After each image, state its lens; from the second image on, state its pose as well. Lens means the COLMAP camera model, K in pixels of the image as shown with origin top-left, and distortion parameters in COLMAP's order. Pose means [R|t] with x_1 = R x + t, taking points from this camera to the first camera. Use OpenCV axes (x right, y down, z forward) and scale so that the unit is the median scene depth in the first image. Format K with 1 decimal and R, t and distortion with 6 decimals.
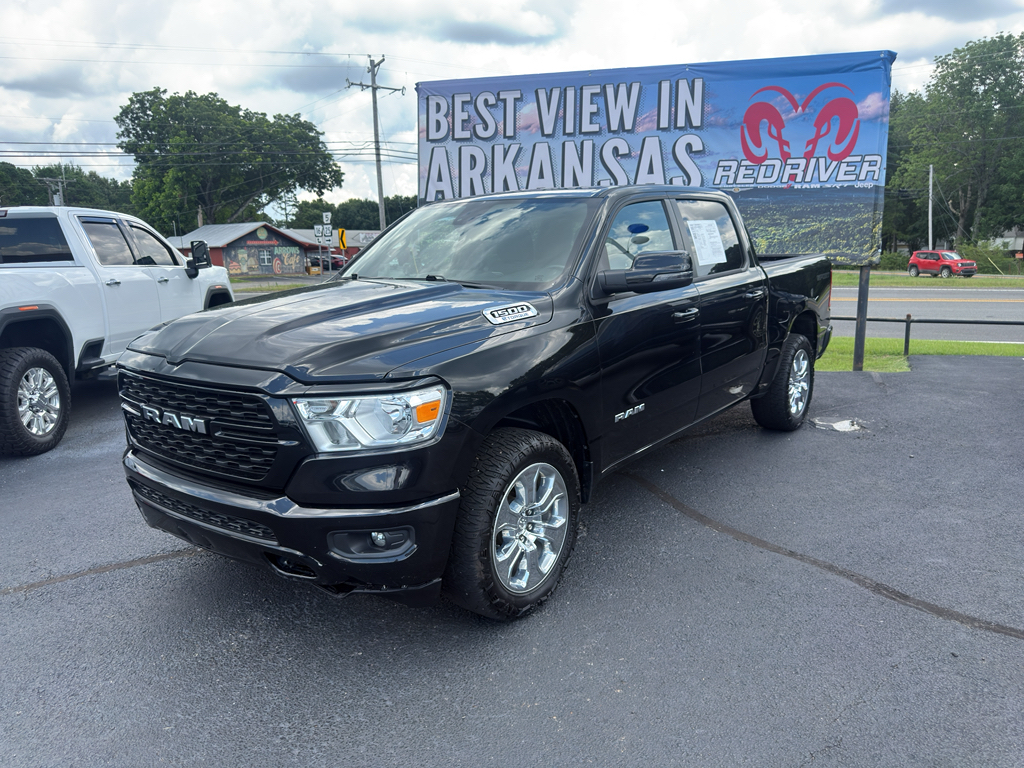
lens RADIAL K [[738.1, 0, 500.3], [0, 738.1, 391.0], [0, 0, 1]] dist [0.015307, -0.018601]
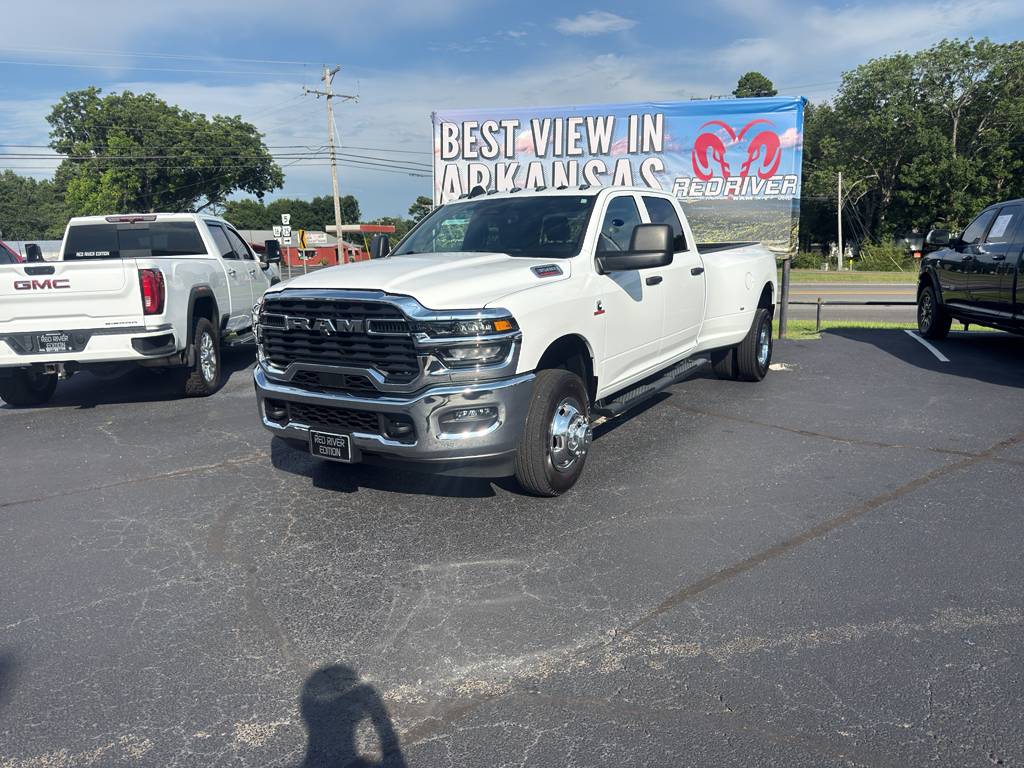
lens RADIAL K [[731.7, 0, 497.6], [0, 731.7, 392.7], [0, 0, 1]] dist [0.038430, -0.047565]
pose [[0.996037, -0.017707, 0.087156, -0.128455], [0.017585, 0.999843, 0.002169, 0.052721], [-0.087181, -0.000627, 0.996192, -0.241966]]
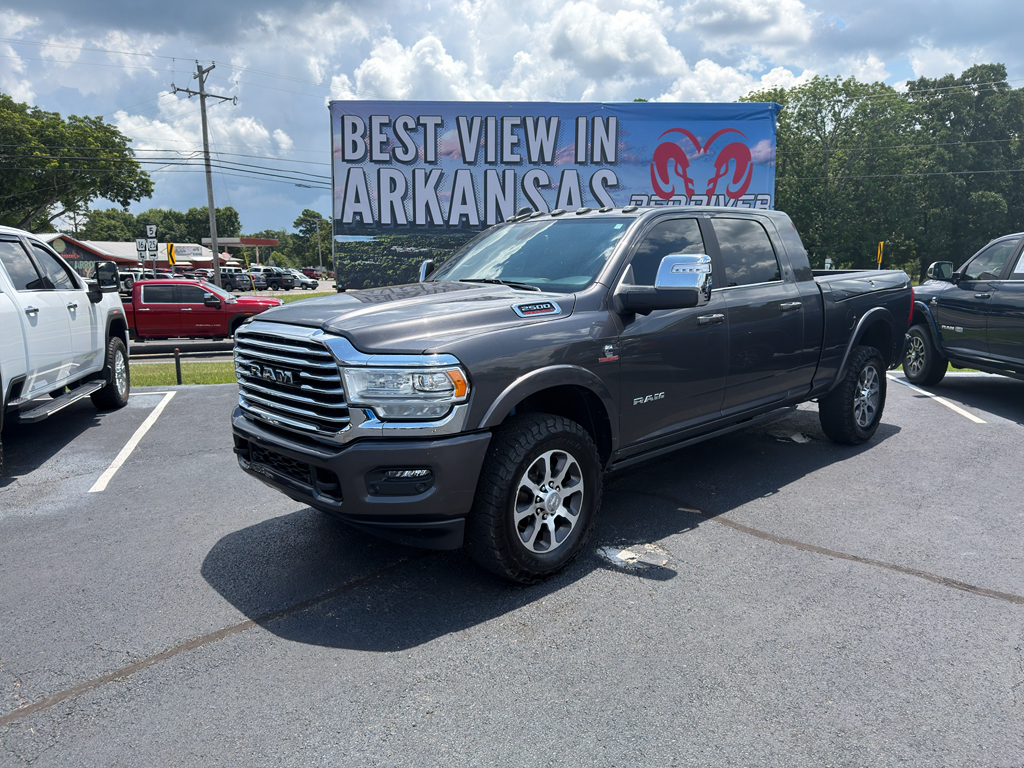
lens RADIAL K [[731.7, 0, 513.7], [0, 731.7, 391.4], [0, 0, 1]] dist [0.038430, -0.047565]
pose [[0.967214, -0.029298, 0.252269, -0.145500], [0.034967, 0.999226, -0.018018, -0.011540], [-0.251546, 0.026249, 0.967489, 0.017559]]
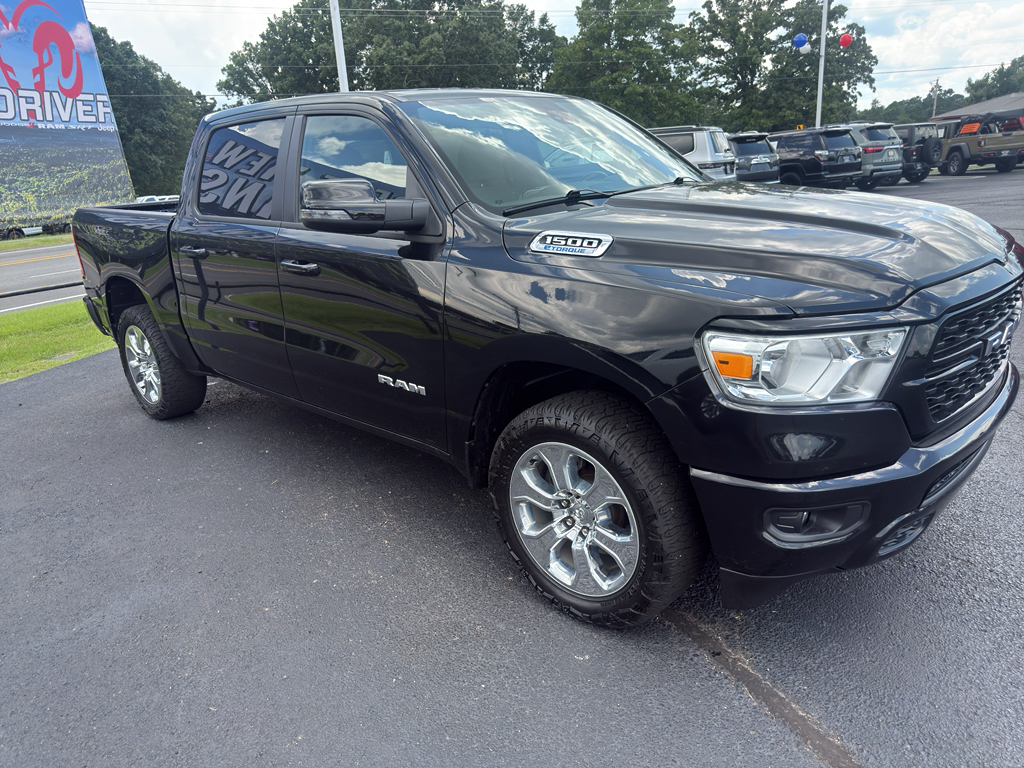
lens RADIAL K [[738.1, 0, 501.8], [0, 738.1, 389.5], [0, 0, 1]] dist [0.015307, -0.018601]
pose [[0.096769, -0.280843, 0.954863, -0.383738], [0.256309, 0.934041, 0.248744, -0.076533], [-0.961739, 0.220669, 0.162368, 0.429982]]
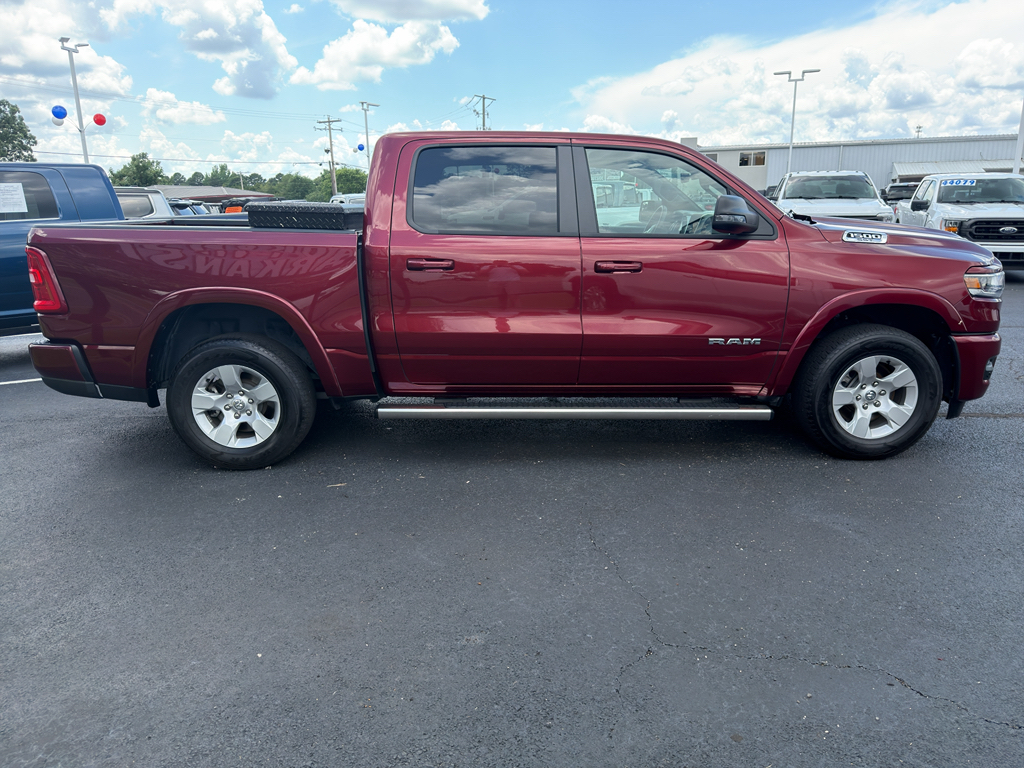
lens RADIAL K [[731.7, 0, 515.1], [0, 731.7, 384.3], [0, 0, 1]] dist [0.038430, -0.047565]
pose [[-0.835188, -0.095894, 0.541539, -0.194736], [0.138737, 0.916098, 0.376186, -0.187895], [-0.532177, 0.389318, -0.751810, 1.008017]]
